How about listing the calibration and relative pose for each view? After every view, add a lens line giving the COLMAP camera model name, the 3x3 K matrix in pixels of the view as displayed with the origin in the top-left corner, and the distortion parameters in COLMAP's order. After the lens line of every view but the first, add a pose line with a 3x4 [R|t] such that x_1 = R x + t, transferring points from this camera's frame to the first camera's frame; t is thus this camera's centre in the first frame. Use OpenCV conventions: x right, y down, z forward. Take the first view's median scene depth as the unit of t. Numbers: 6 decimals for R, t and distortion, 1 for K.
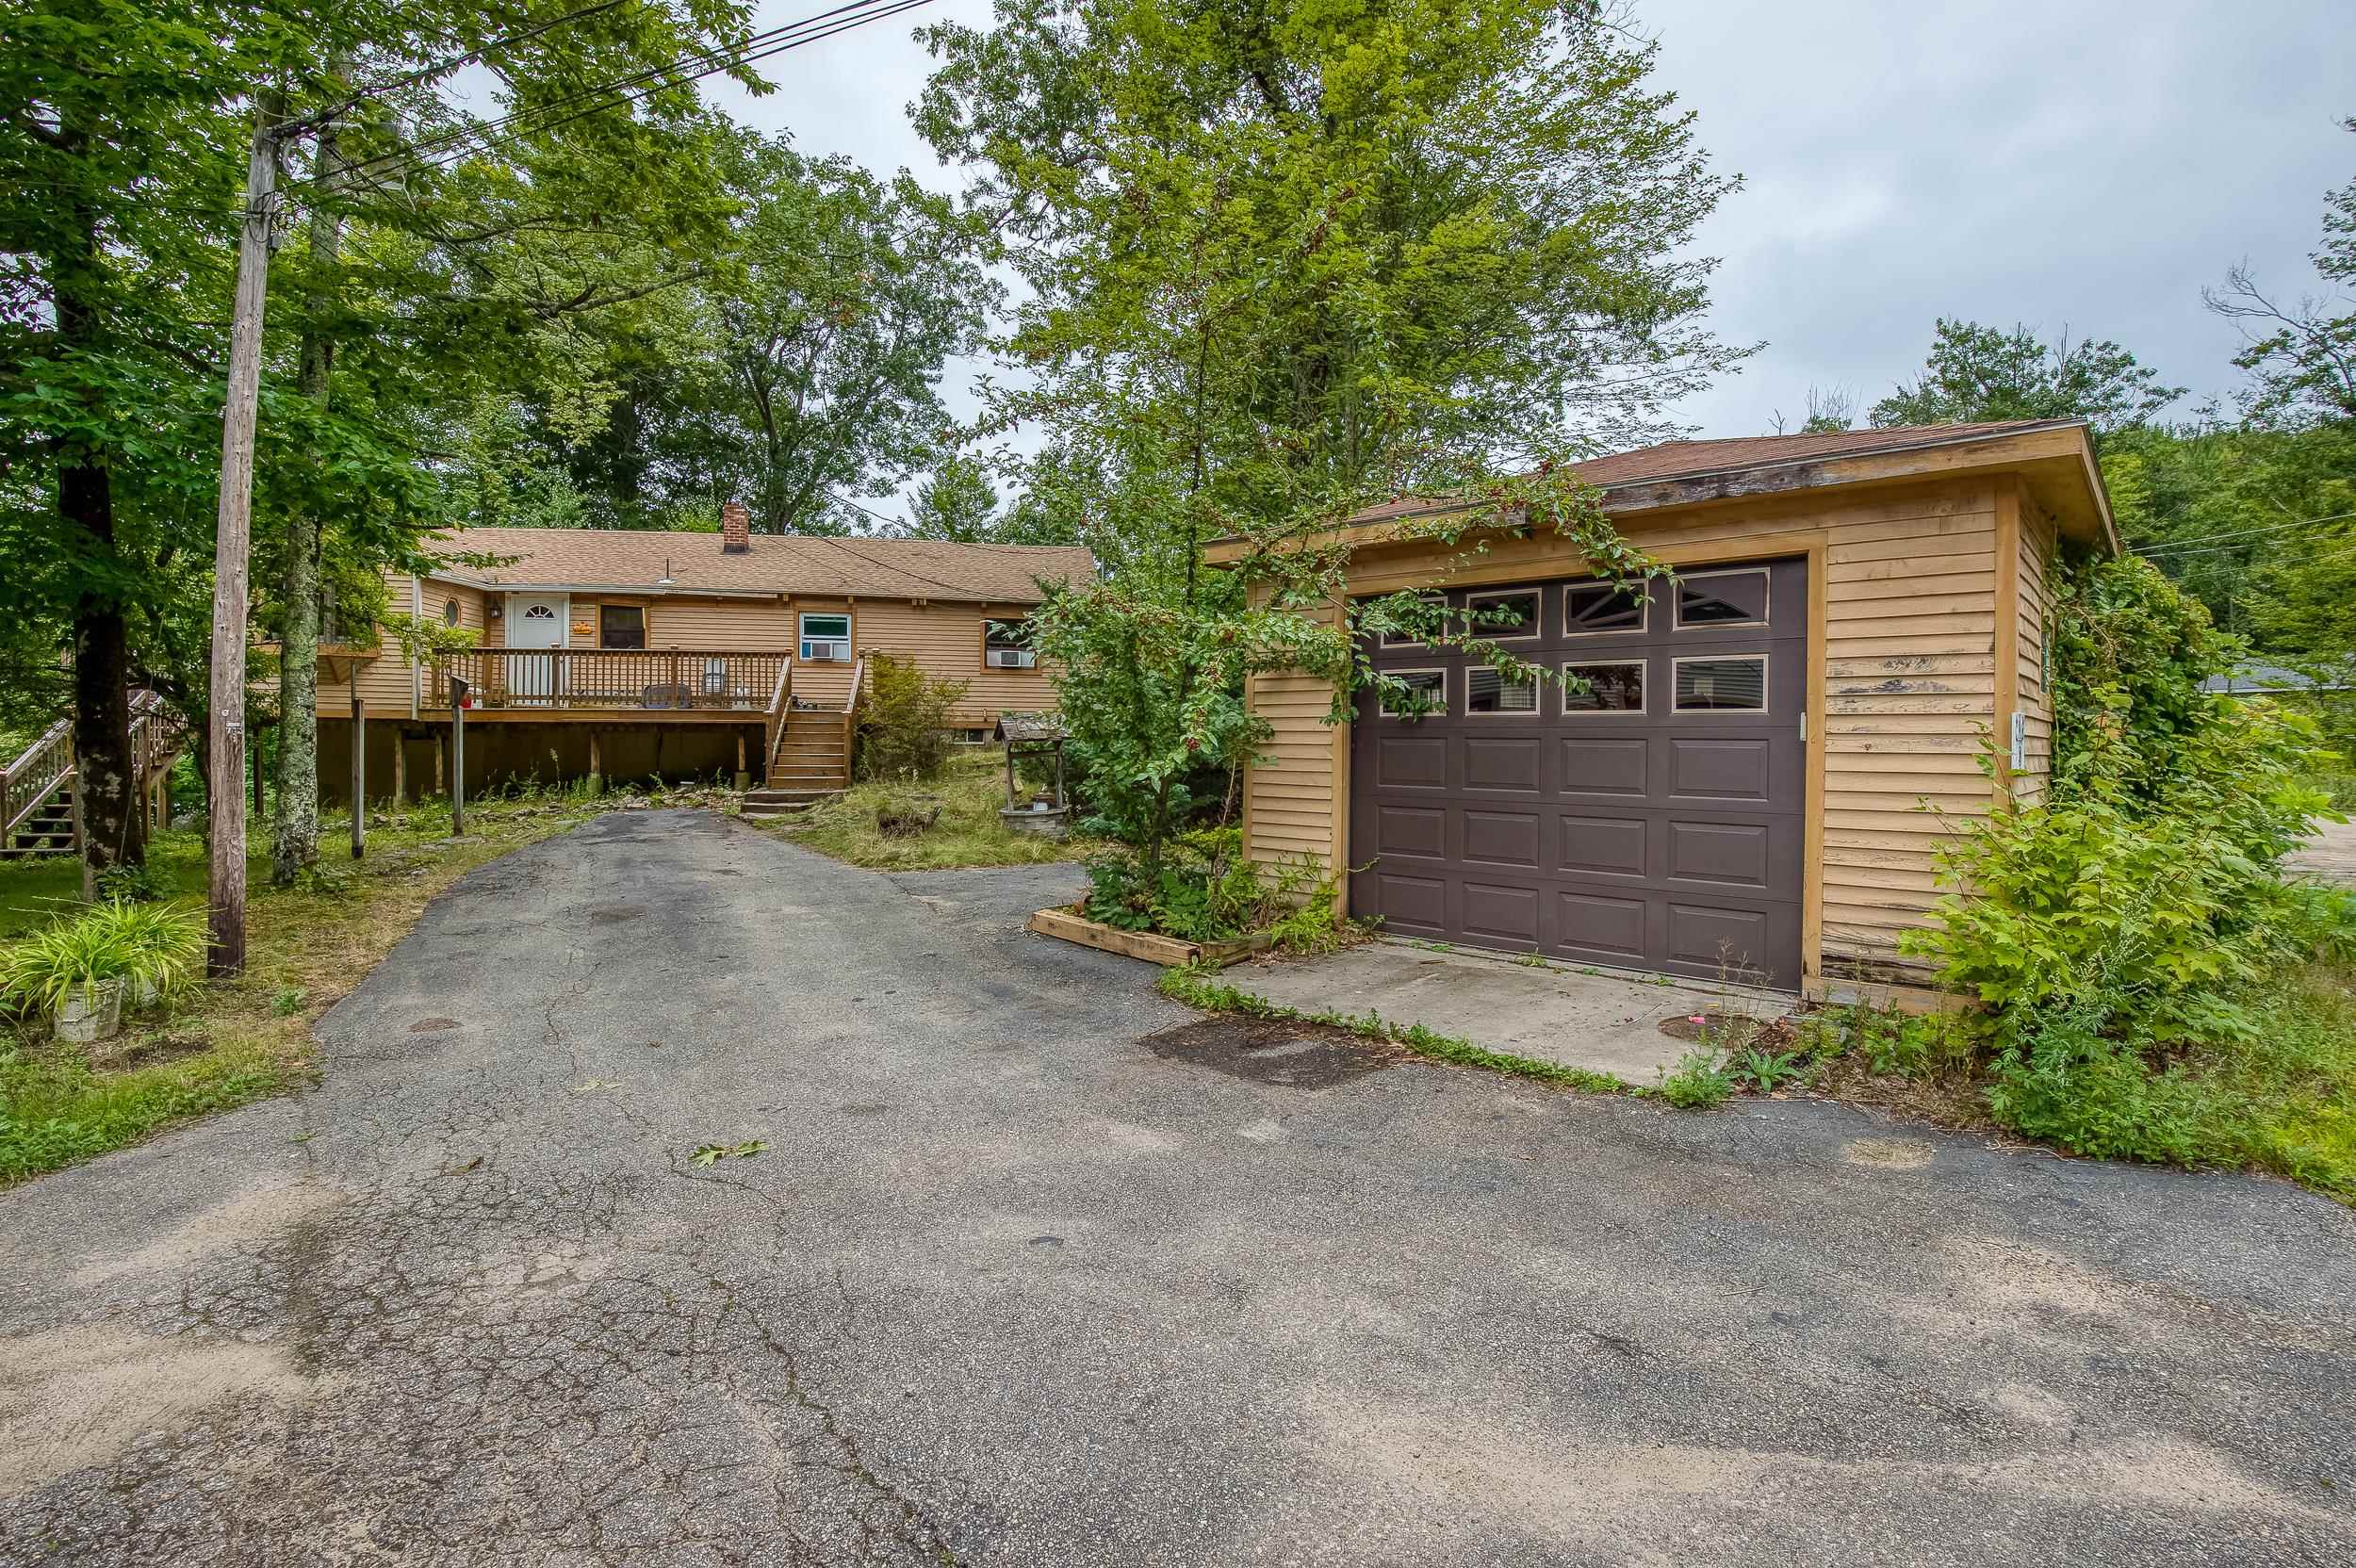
lens RADIAL K [[1084.6, 0, 1178.0], [0, 1084.6, 784.0], [0, 0, 1]] dist [-0.021190, -0.012674]
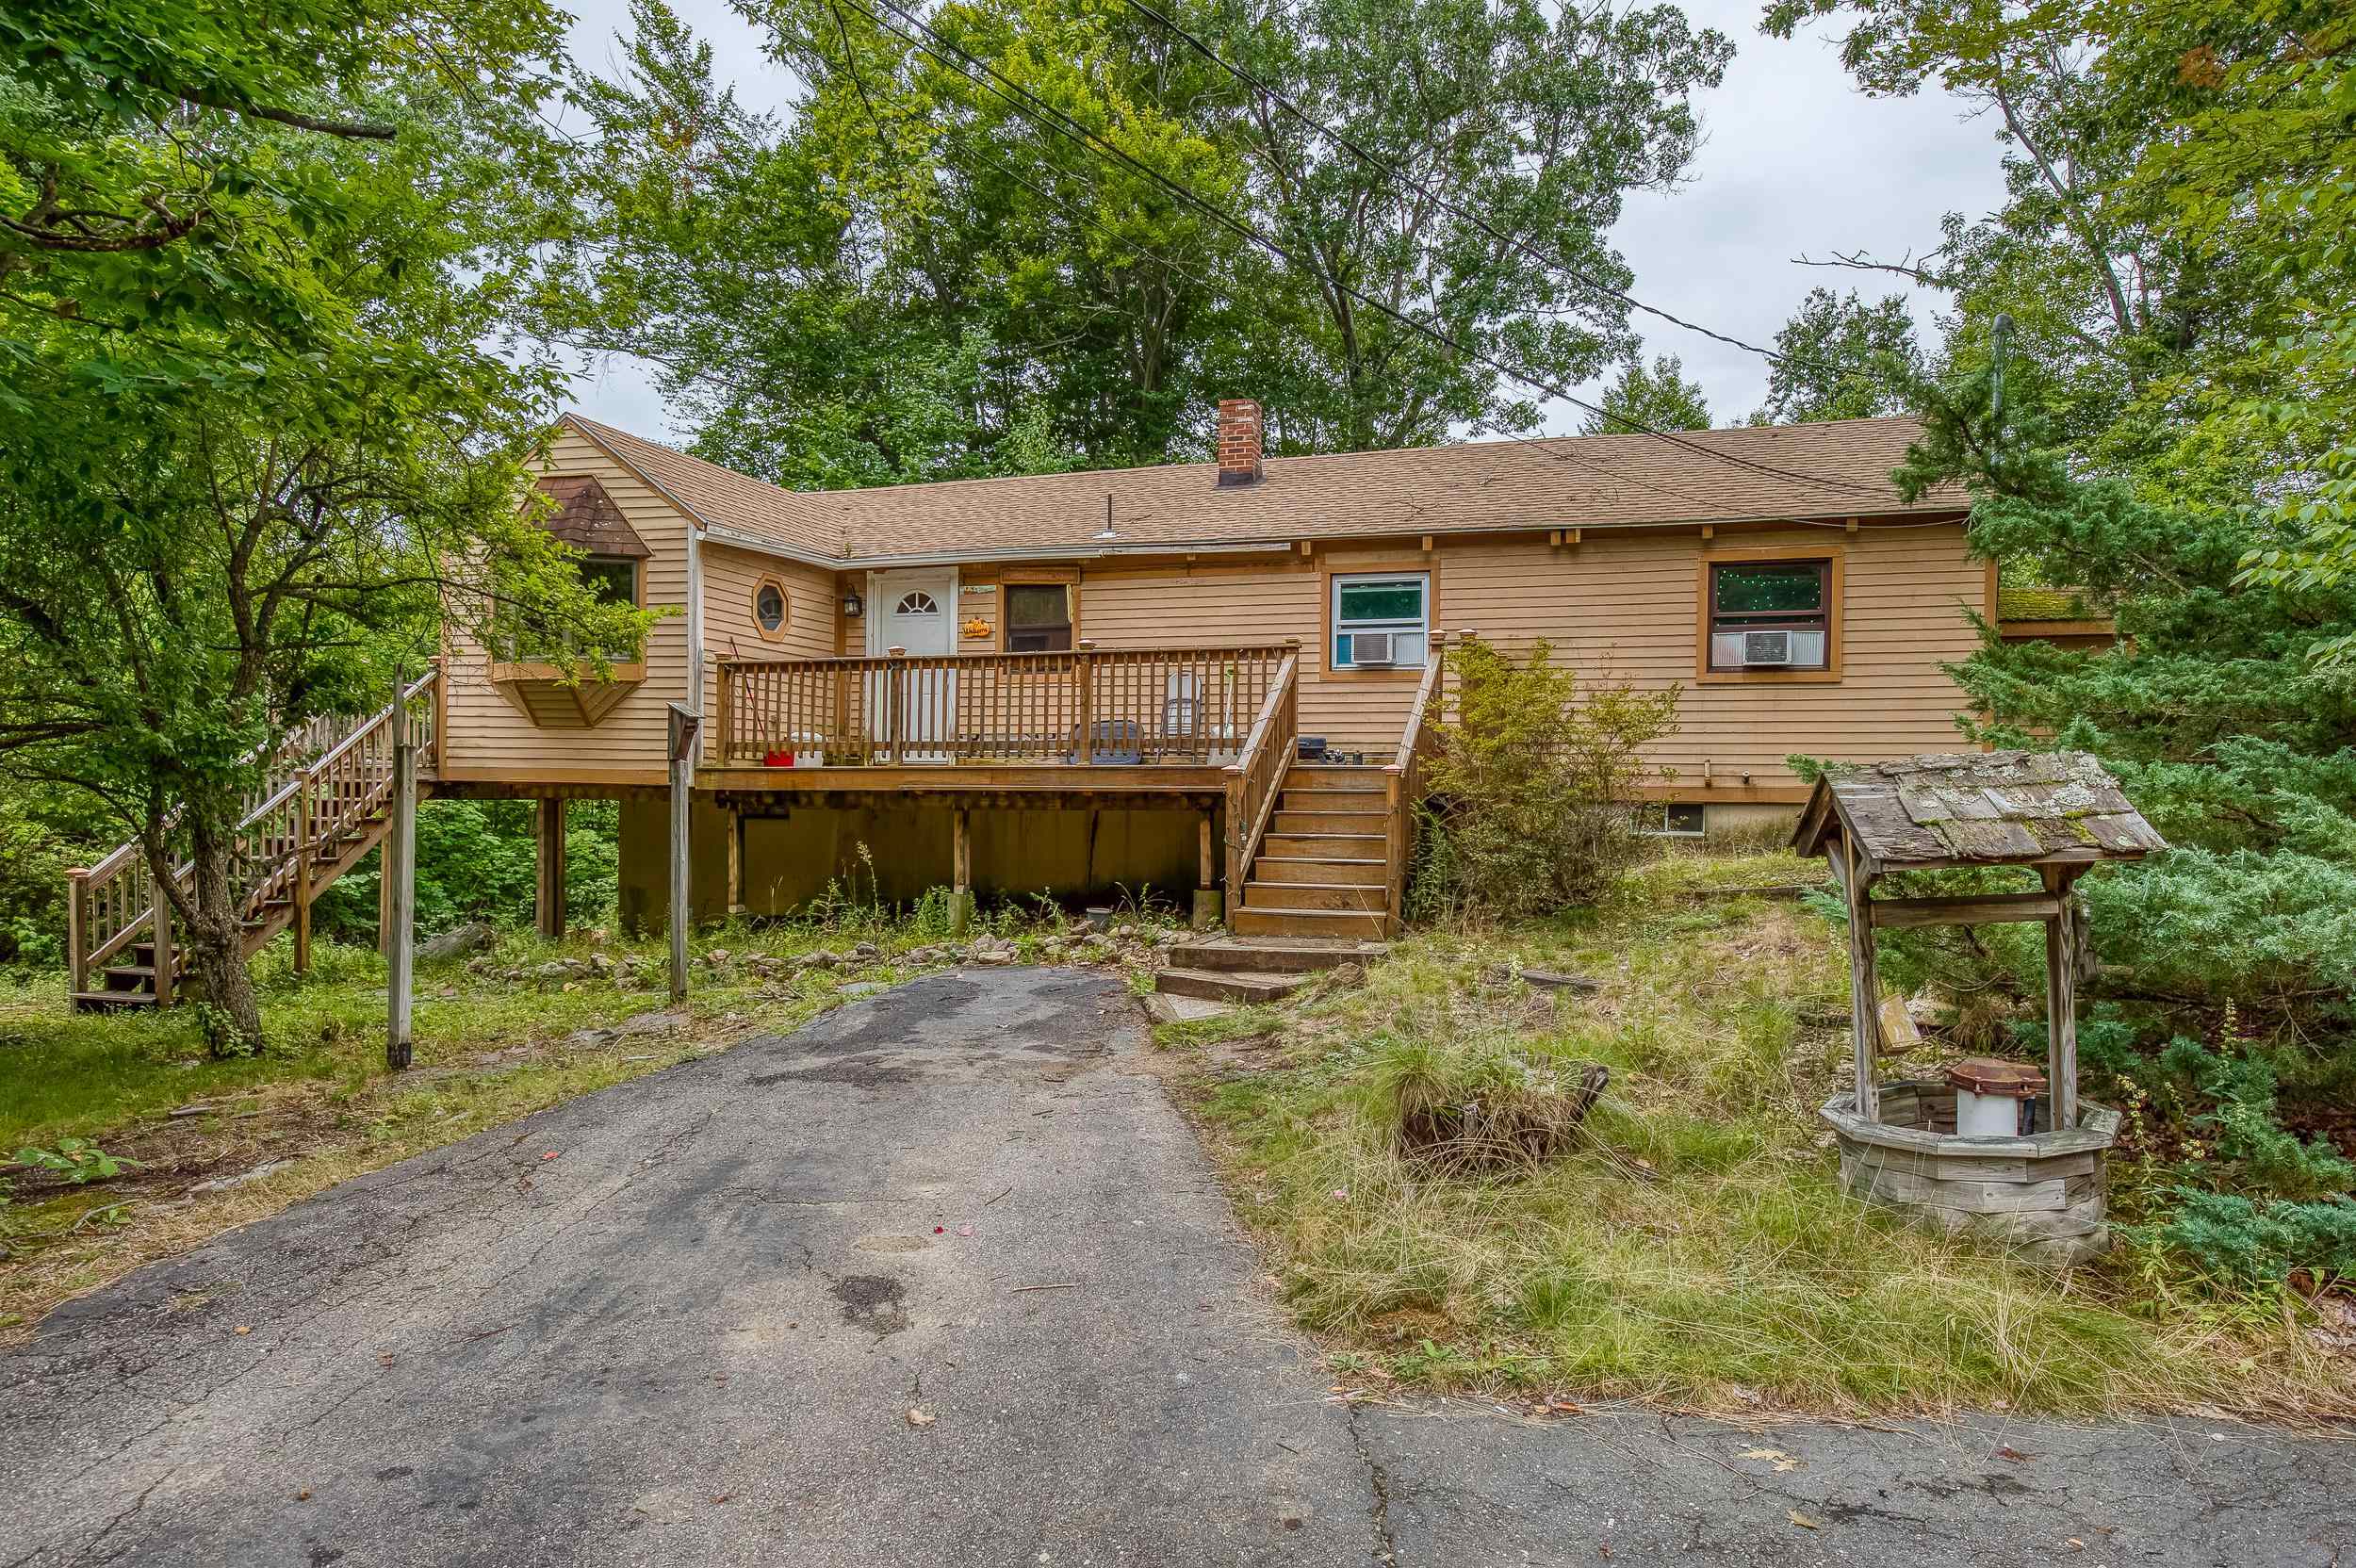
lens RADIAL K [[1493.0, 0, 1193.0], [0, 1493.0, 793.6], [0, 0, 1]] dist [0.001330, -0.000326]
pose [[0.882918, -0.001390, -0.469525, -0.077540], [-0.023669, 0.998593, -0.047464, -0.020713], [0.468930, 0.053020, 0.881643, 0.357887]]
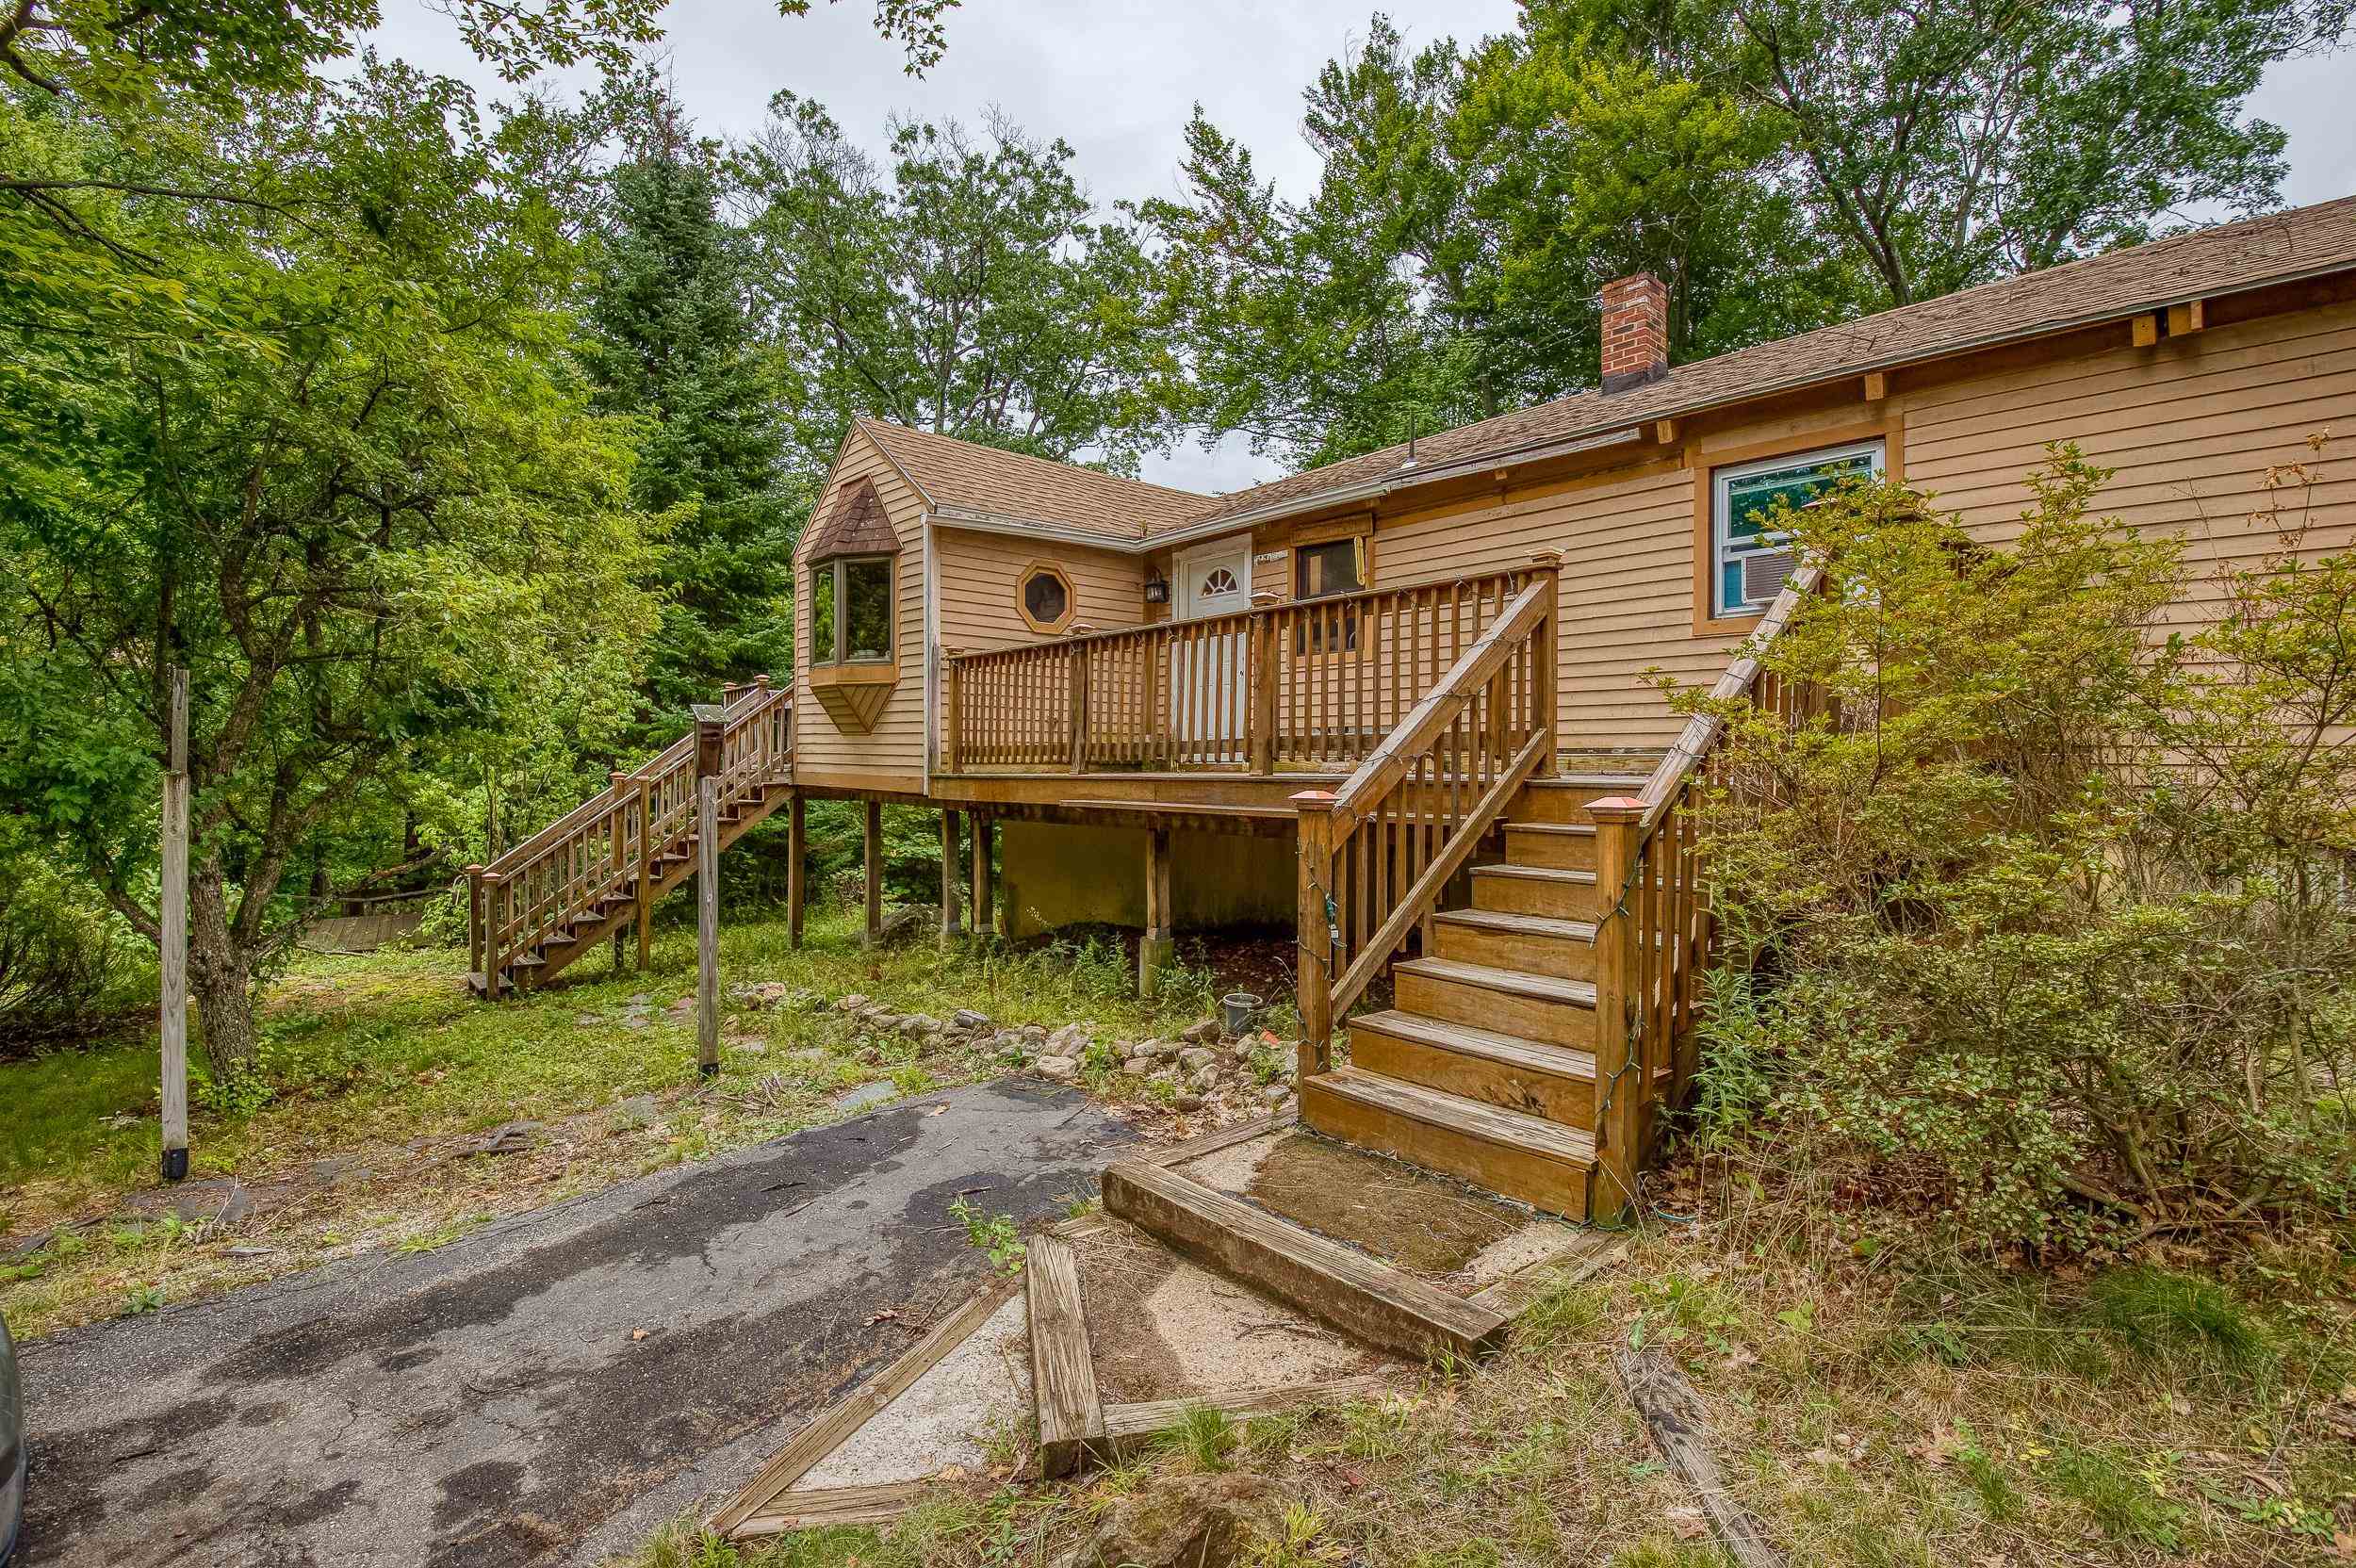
lens RADIAL K [[1084.6, 0, 1178.0], [0, 1084.6, 784.0], [0, 0, 1]] dist [-0.021190, -0.012674]
pose [[0.521943, 0.006300, -0.852957, -0.159033], [-0.039389, 0.999084, -0.016724, -0.052830], [0.852070, 0.042327, 0.521713, 0.711628]]
